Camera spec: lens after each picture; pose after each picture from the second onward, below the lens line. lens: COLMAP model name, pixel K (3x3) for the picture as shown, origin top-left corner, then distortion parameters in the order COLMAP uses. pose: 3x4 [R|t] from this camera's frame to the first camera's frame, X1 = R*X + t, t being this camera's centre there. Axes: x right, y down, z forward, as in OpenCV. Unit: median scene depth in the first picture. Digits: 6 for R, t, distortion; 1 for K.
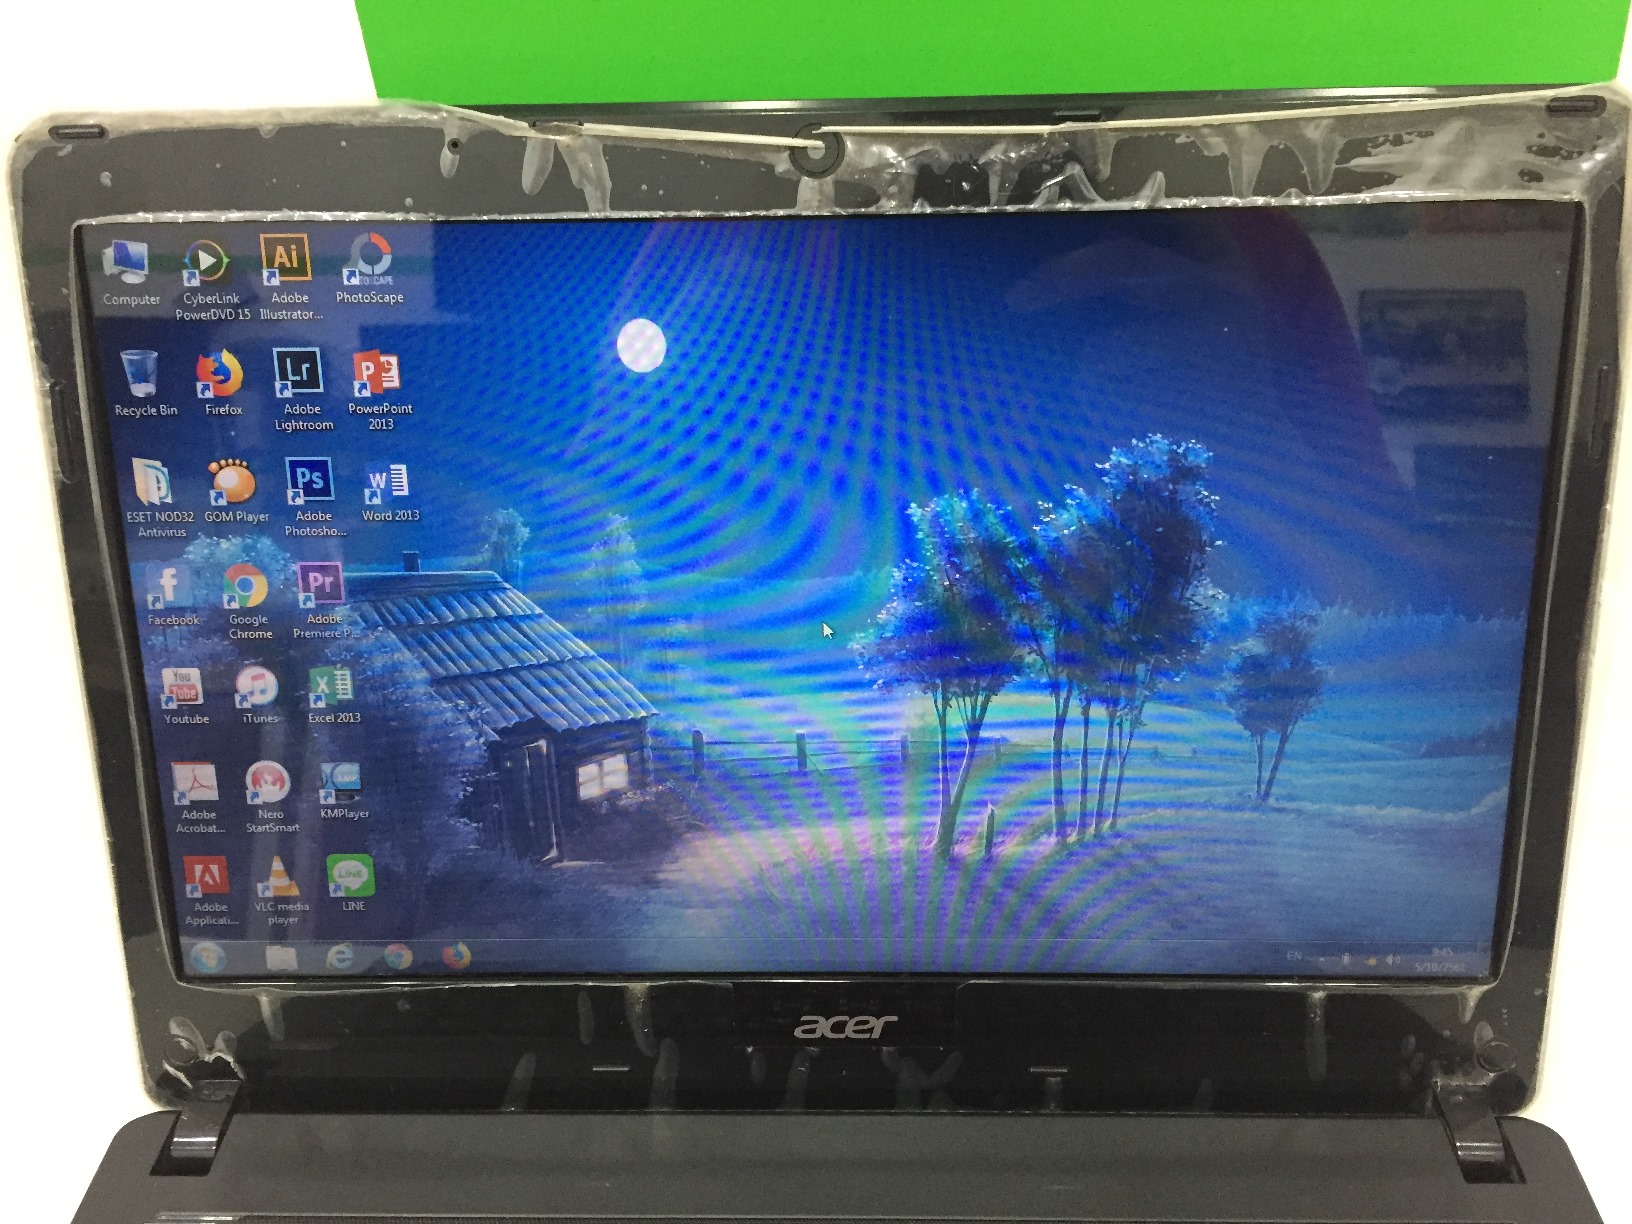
lens RADIAL K [[1426.0, 0, 808.7], [0, 1426.0, 605.1], [0, 0, 1]] dist [0.073209, -0.127309]
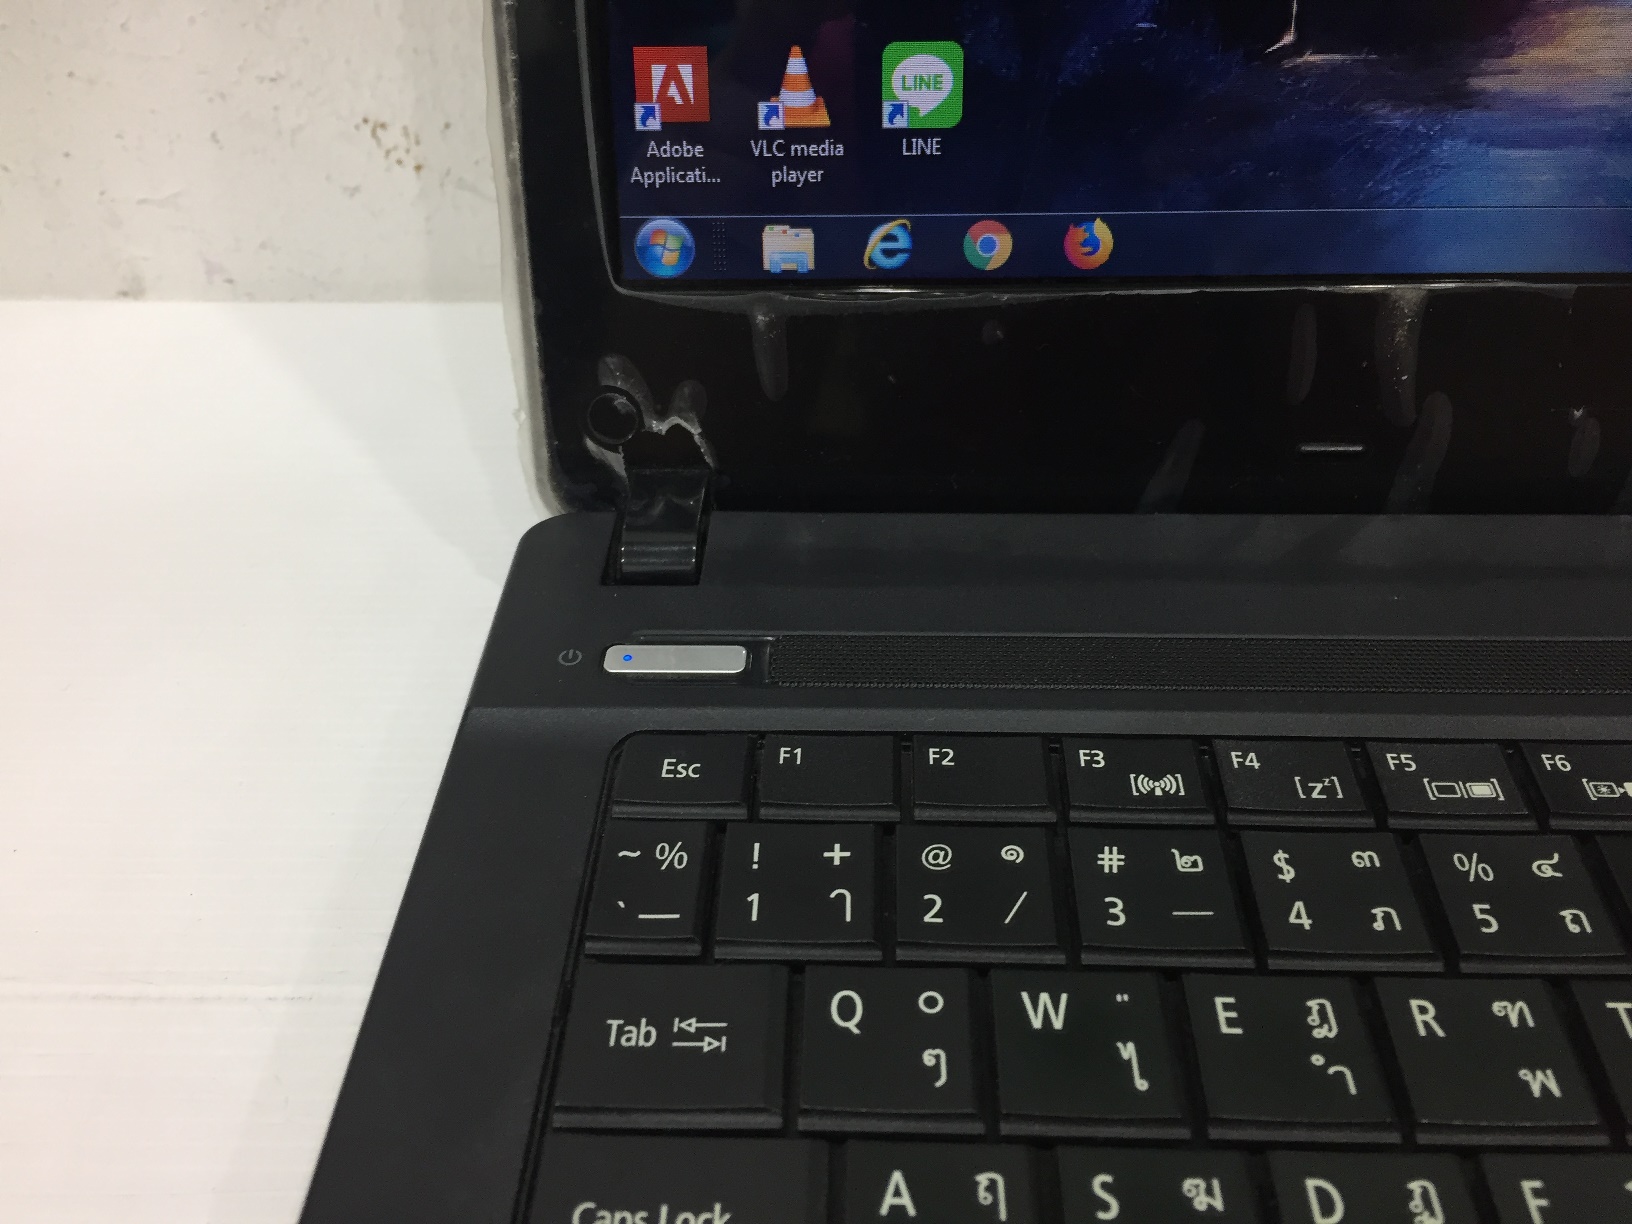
lens RADIAL K [[1426.0, 0, 810.7], [0, 1426.0, 610.0], [0, 0, 1]] dist [0.073209, -0.127309]
pose [[0.999817, 0.008297, -0.017209, -0.351048], [-0.006106, 0.992304, 0.123673, 0.324550], [0.018102, -0.123545, 0.992174, 0.404325]]
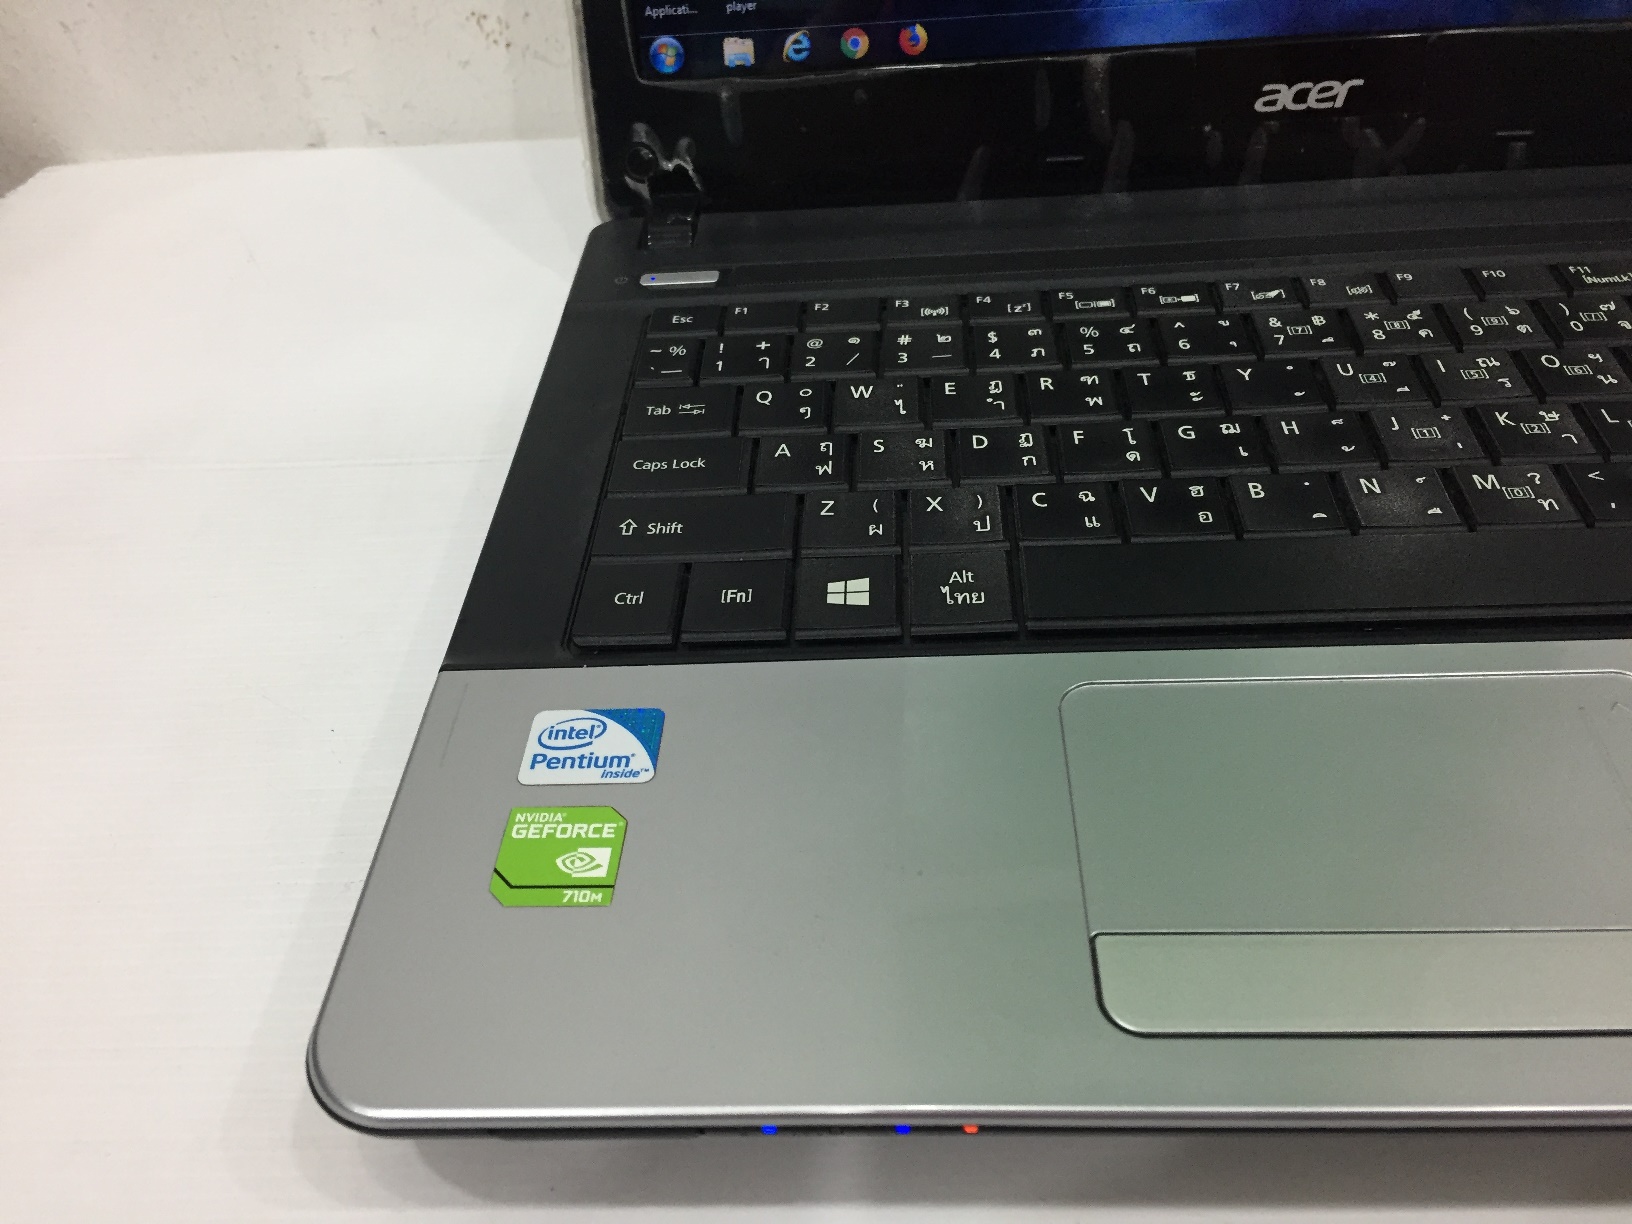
lens RADIAL K [[1426.0, 0, 812.0], [0, 1426.0, 614.4], [0, 0, 1]] dist [0.073209, -0.127309]
pose [[0.998341, -0.026511, -0.051121, -0.278052], [0.033570, 0.989213, 0.142587, 0.500927], [0.046789, -0.144066, 0.988461, -0.051411]]
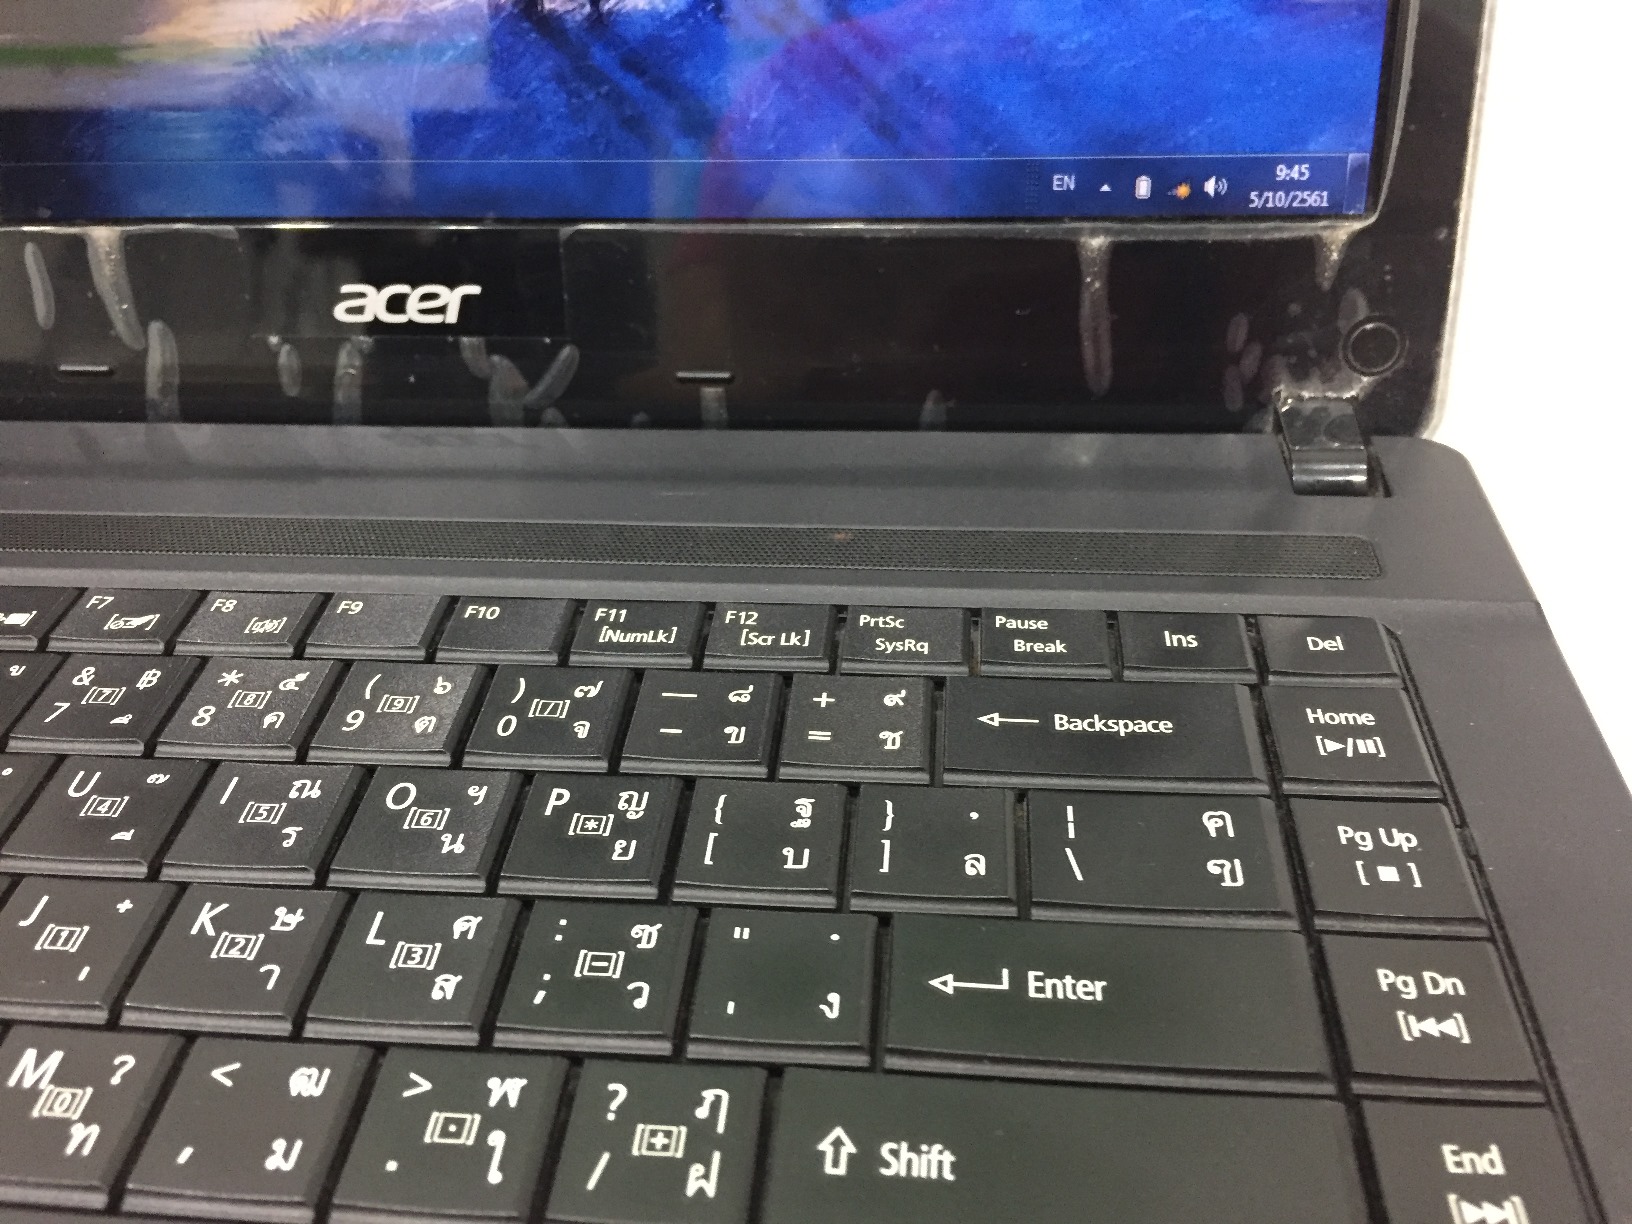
lens RADIAL K [[1426.0, 0, 821.1], [0, 1426.0, 613.5], [0, 0, 1]] dist [0.073209, -0.127309]
pose [[0.997492, 0.028473, -0.064796, 0.273557], [-0.023075, 0.996317, 0.082588, 0.384364], [0.066909, -0.080886, 0.994475, 0.326742]]
